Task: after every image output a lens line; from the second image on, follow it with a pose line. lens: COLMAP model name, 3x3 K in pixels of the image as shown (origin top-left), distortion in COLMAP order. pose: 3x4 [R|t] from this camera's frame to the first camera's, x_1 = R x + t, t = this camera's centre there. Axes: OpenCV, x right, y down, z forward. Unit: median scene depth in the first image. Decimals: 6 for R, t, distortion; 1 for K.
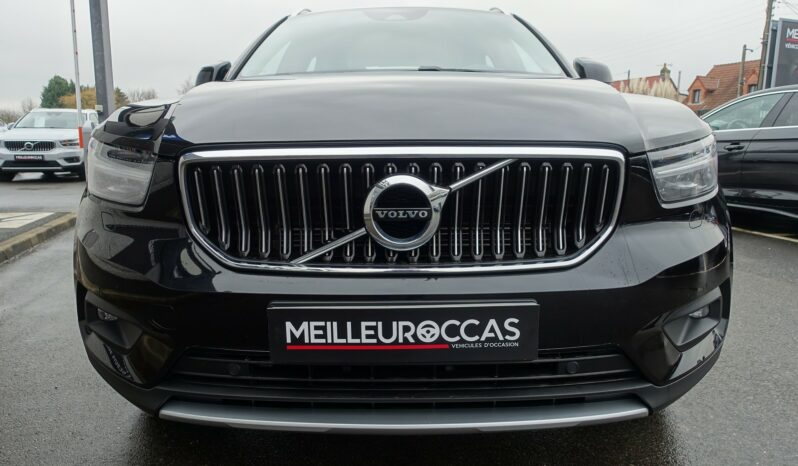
lens RADIAL K [[592.2, 0, 399.0], [0, 592.2, 233.0], [0, 0, 1]] dist [-0.002593, -0.001735]
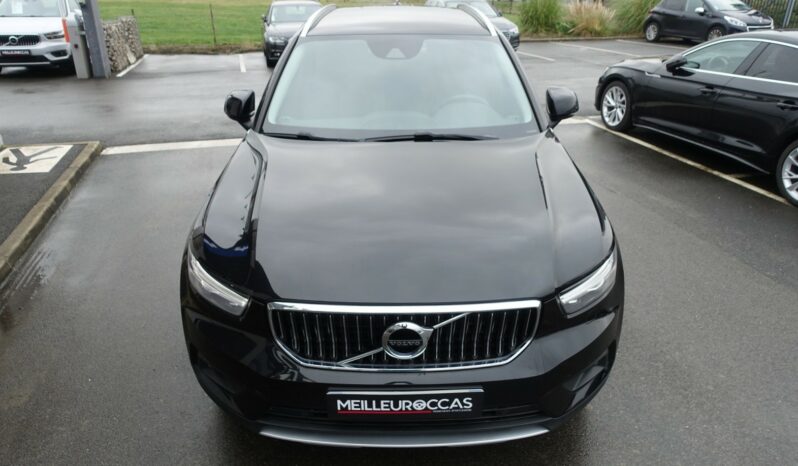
lens RADIAL K [[638.5, 0, 399.0], [0, 638.5, 233.0], [0, 0, 1]] dist [-0.002312, -0.002752]
pose [[0.999906, -0.002465, 0.013499, -0.034731], [-0.001382, 0.960645, 0.277777, -0.833892], [-0.013653, -0.277769, 0.960551, -0.655946]]
